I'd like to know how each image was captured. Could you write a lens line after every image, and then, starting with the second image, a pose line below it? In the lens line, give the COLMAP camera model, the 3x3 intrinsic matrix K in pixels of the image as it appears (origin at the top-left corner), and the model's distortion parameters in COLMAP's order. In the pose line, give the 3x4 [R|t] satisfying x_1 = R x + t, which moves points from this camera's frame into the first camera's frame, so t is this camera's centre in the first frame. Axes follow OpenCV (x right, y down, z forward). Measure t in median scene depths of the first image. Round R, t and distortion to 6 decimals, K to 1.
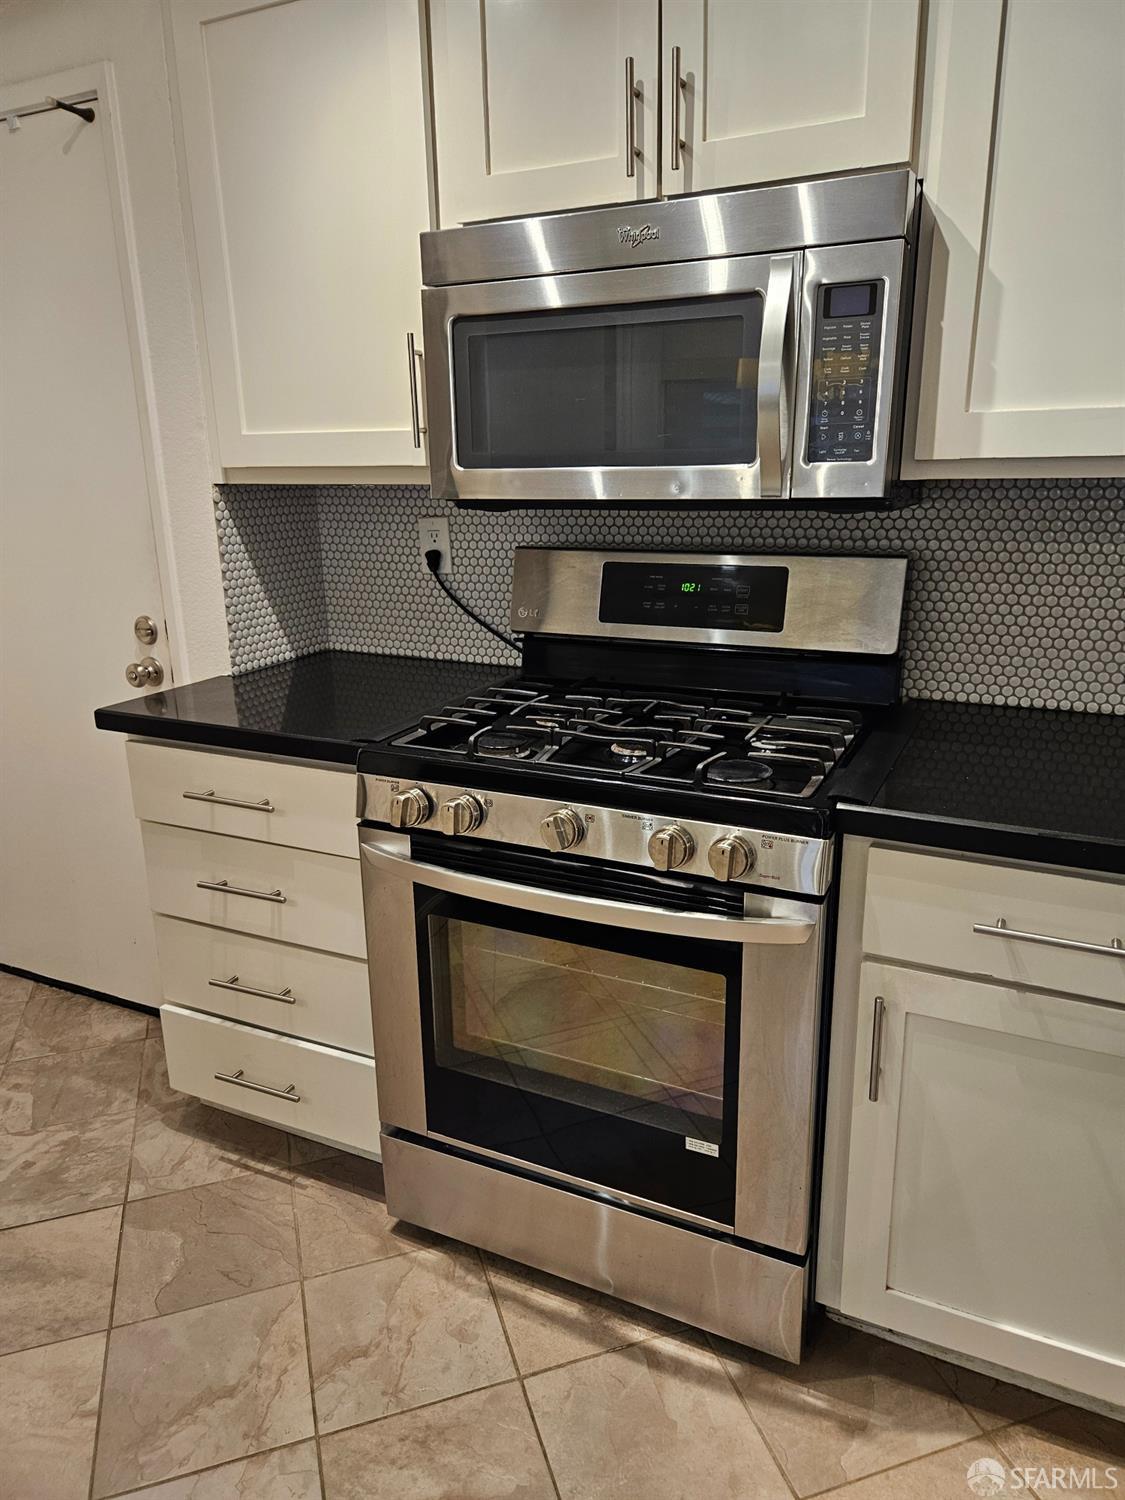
lens RADIAL K [[1008.4, 0, 562.5], [0, 1008.4, 750.0], [0, 0, 1]] dist [0.073288, -0.065359]
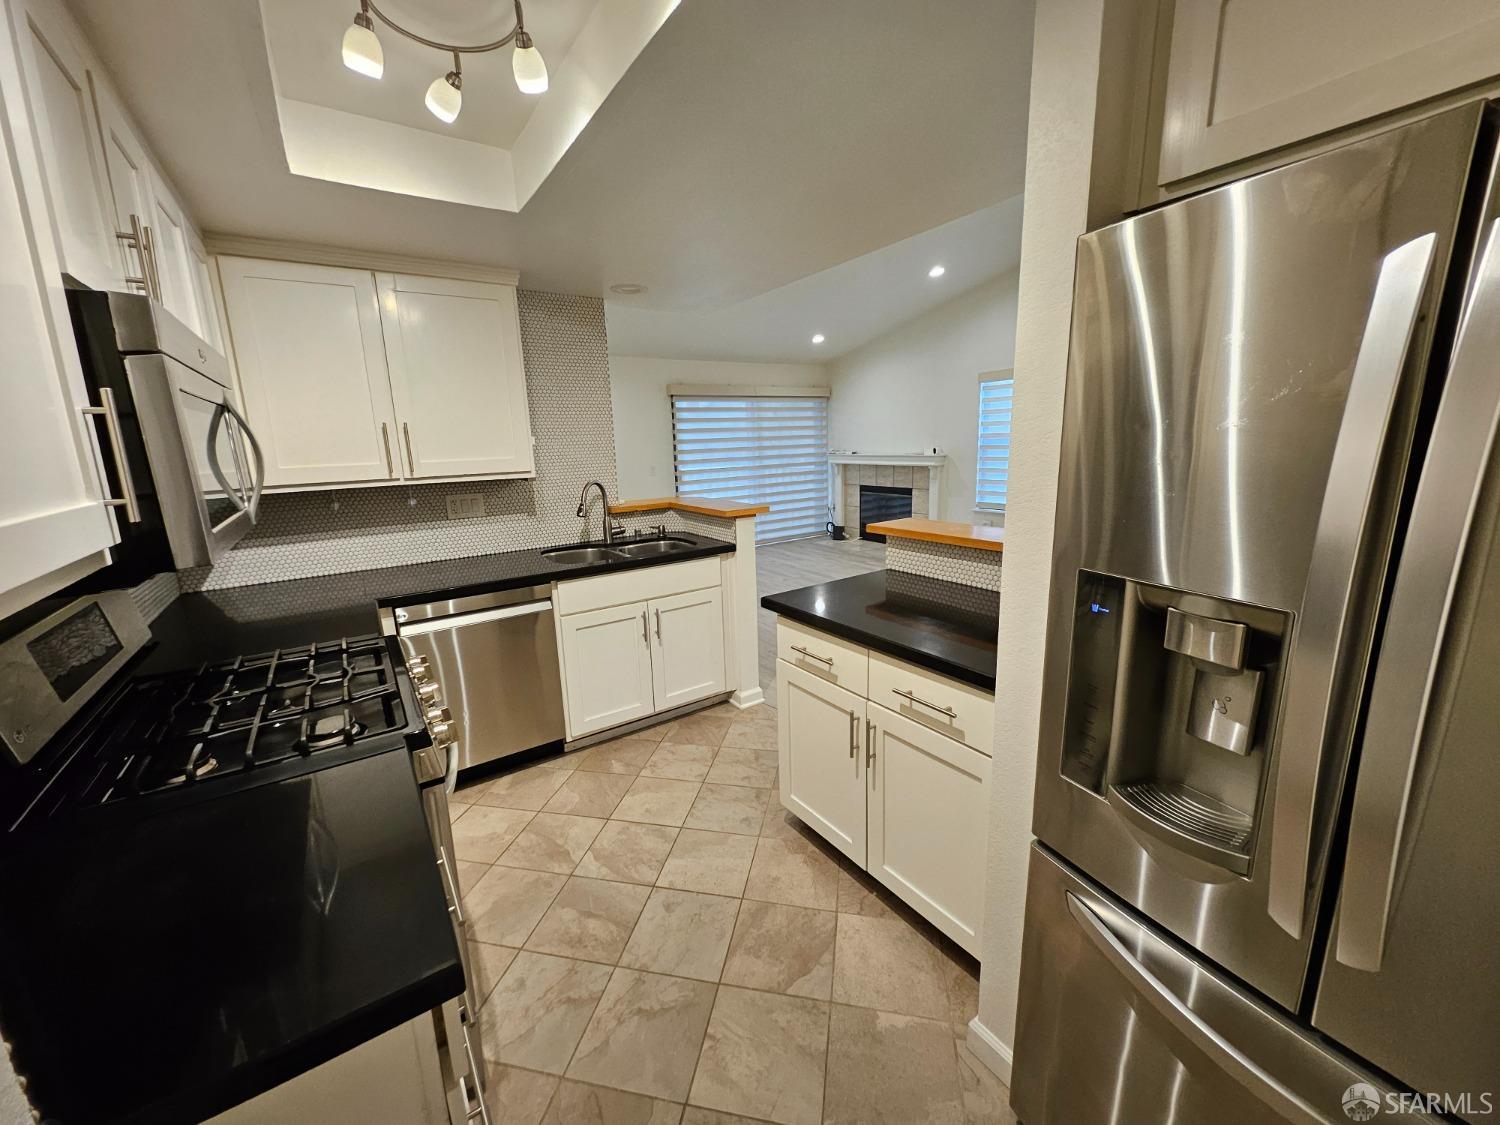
lens RADIAL K [[589.9, 0, 742.6], [0, 589.9, 551.1], [0, 0, 1]] dist [-0.000252, -0.000117]
pose [[-0.866080, -0.054090, 0.496970, -0.821359], [0.180053, 0.893656, 0.411048, -0.395441], [-0.466354, 0.445481, -0.764238, 1.184003]]
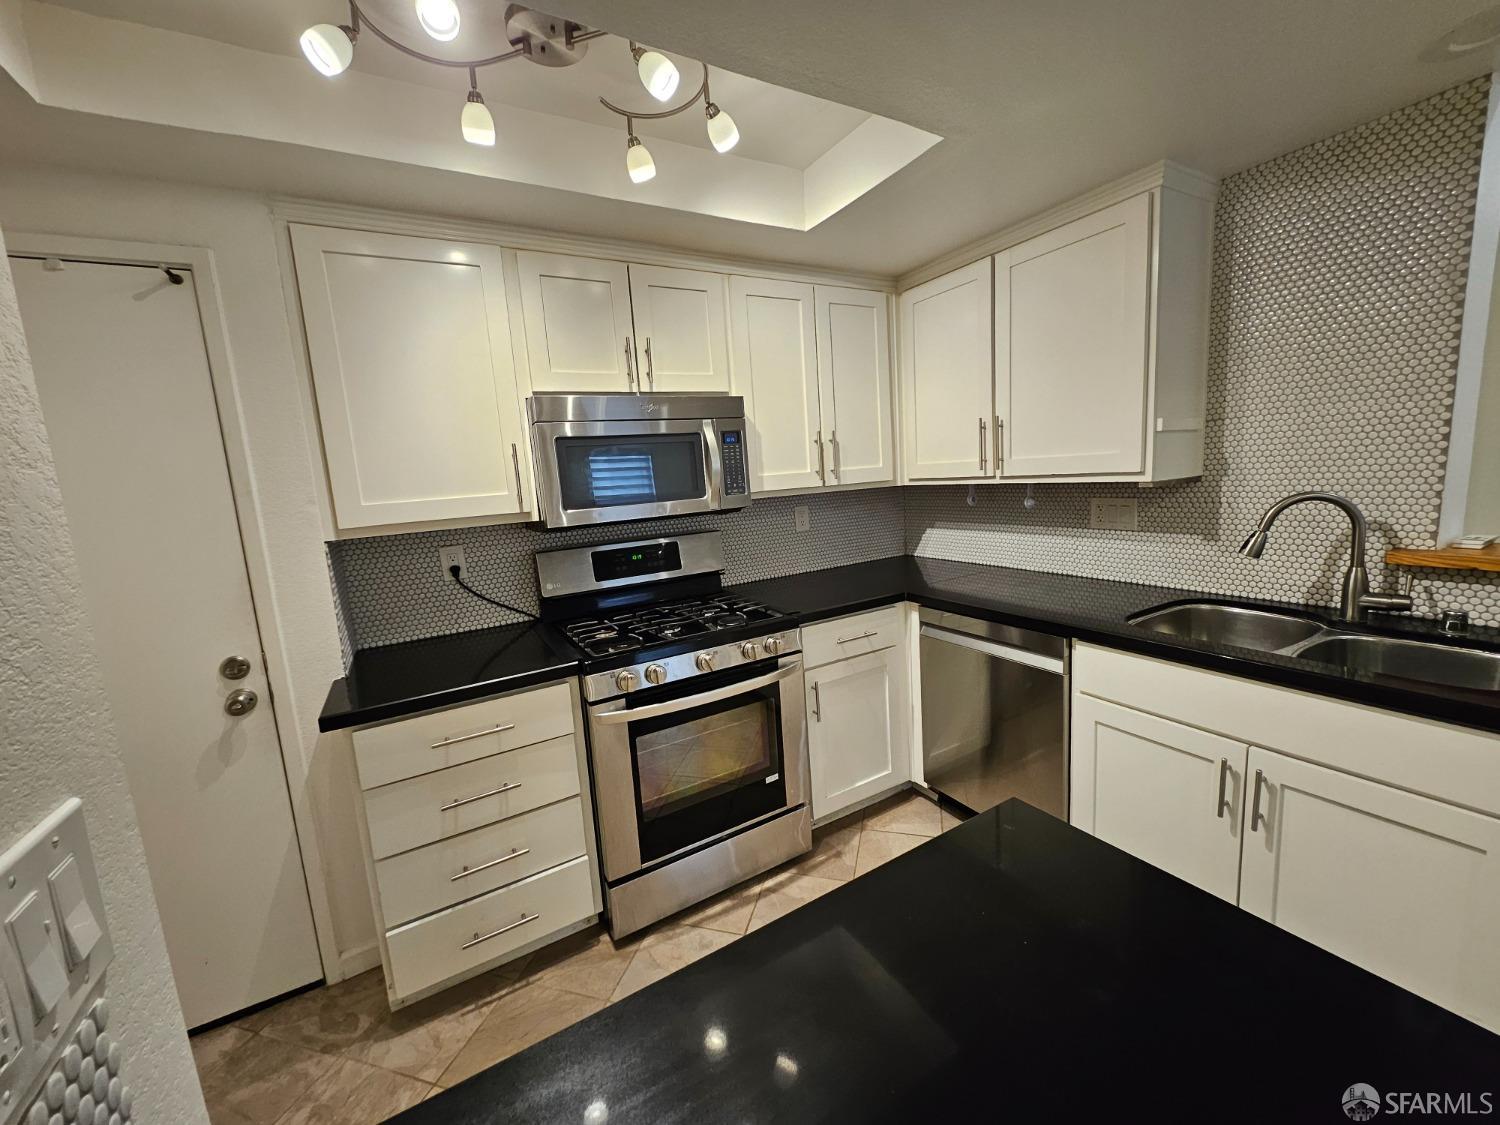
lens RADIAL K [[589.9, 0, 742.6], [0, 589.9, 551.1], [0, 0, 1]] dist [-0.000252, -0.000117]
pose [[0.564631, -0.134658, 0.814285, -0.801806], [0.285368, 0.957603, -0.039518, -0.064684], [-0.774440, 0.254684, 0.579119, 0.118073]]
